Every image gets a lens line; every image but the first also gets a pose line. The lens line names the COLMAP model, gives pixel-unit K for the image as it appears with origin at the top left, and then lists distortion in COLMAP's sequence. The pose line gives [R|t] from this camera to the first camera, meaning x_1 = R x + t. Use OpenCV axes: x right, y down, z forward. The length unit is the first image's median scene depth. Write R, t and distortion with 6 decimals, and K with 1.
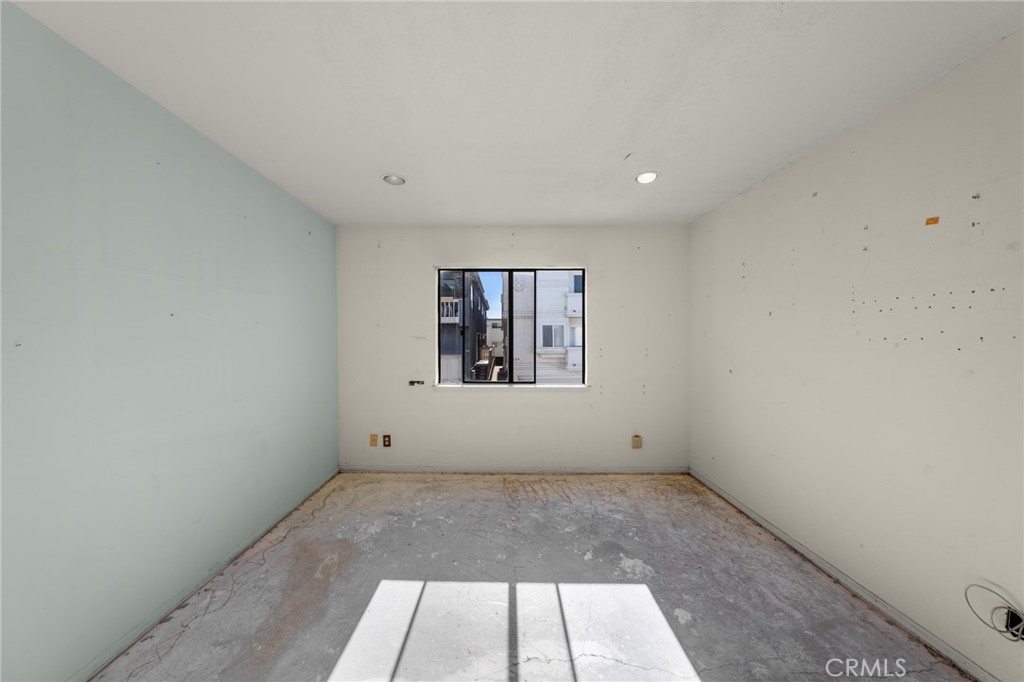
lens RADIAL K [[355.3, 0, 510.1], [0, 355.3, 347.8], [0, 0, 1]] dist [-0.001374, -0.000180]
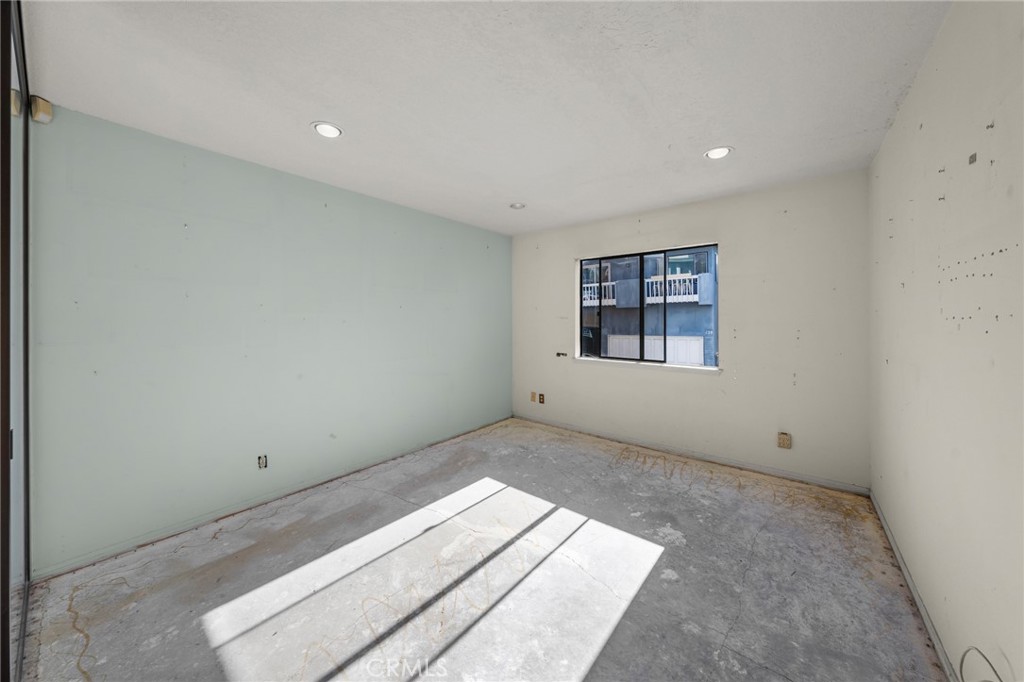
lens RADIAL K [[359.5, 0, 507.2], [0, 359.5, 322.5], [0, 0, 1]] dist [-0.000999, -0.000232]
pose [[0.770319, 0.004828, -0.637641, 0.444527], [-0.014536, 0.999844, -0.009990, 0.003182], [0.637493, 0.016964, 0.770269, -0.094537]]
